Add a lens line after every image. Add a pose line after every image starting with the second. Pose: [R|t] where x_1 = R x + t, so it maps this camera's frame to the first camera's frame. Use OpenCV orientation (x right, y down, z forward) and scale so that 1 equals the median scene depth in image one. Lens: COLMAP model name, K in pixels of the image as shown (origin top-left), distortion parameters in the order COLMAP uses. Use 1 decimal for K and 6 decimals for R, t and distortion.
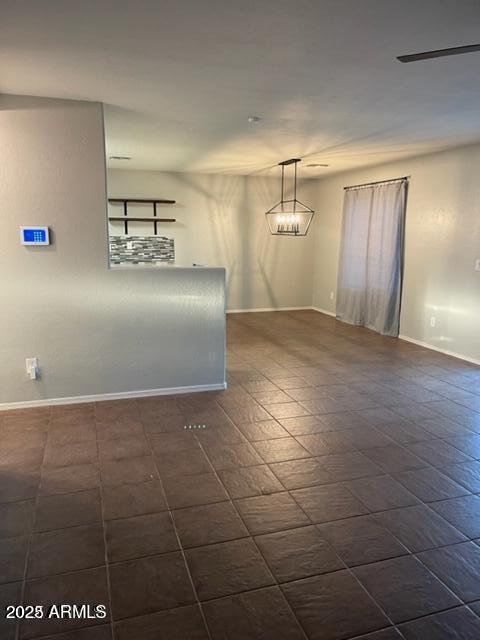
lens RADIAL K [[483.4, 0, 240.0], [0, 483.4, 320.0], [0, 0, 1]] dist [0.077683, -0.098680]
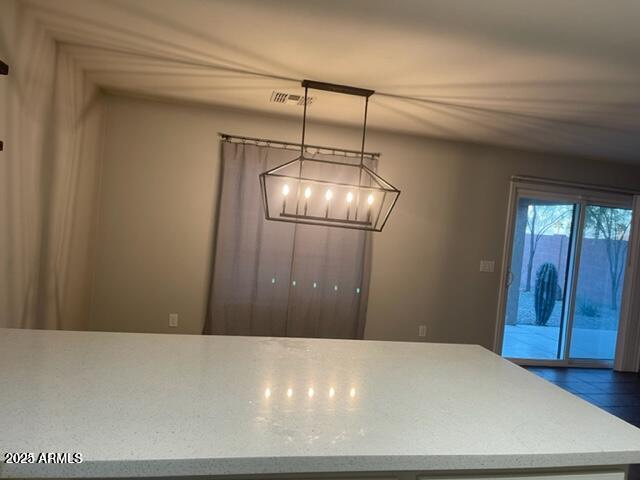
lens RADIAL K [[483.4, 0, 320.0], [0, 483.4, 240.0], [0, 0, 1]] dist [0.077683, -0.098680]
pose [[0.099194, -0.043788, 0.994104, -0.370265], [0.087685, 0.995530, 0.035102, -0.160368], [-0.991197, 0.083686, 0.102590, 0.857809]]
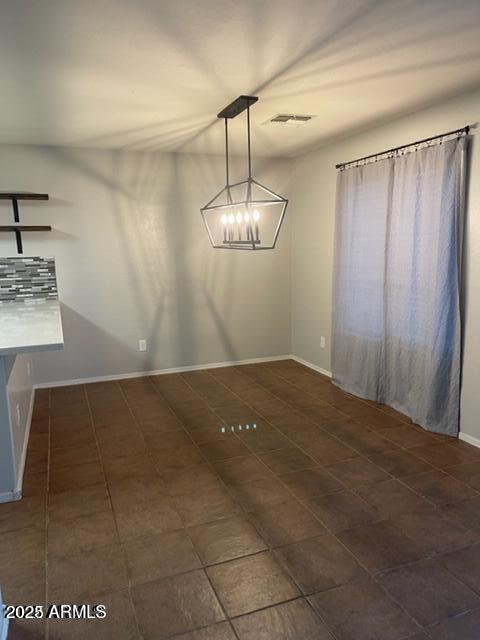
lens RADIAL K [[483.4, 0, 240.0], [0, 483.4, 320.0], [0, 0, 1]] dist [0.077683, -0.098680]
pose [[0.998307, -0.038672, 0.043441, 0.064733], [0.039497, 0.999052, -0.018294, -0.079008], [-0.042692, 0.019979, 0.998889, 0.427291]]
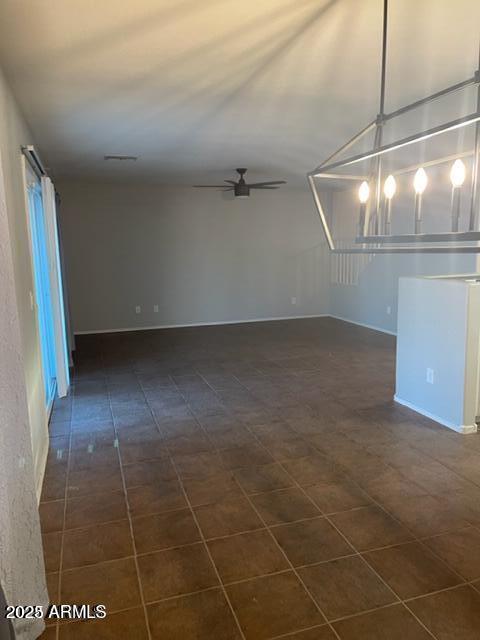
lens RADIAL K [[483.4, 0, 240.0], [0, 483.4, 320.0], [0, 0, 1]] dist [0.077683, -0.098680]
pose [[-0.999962, 0.006187, 0.006171, 0.161650], [0.007880, 0.943727, 0.330633, -0.199078], [-0.003778, 0.330669, -0.943739, 1.101873]]
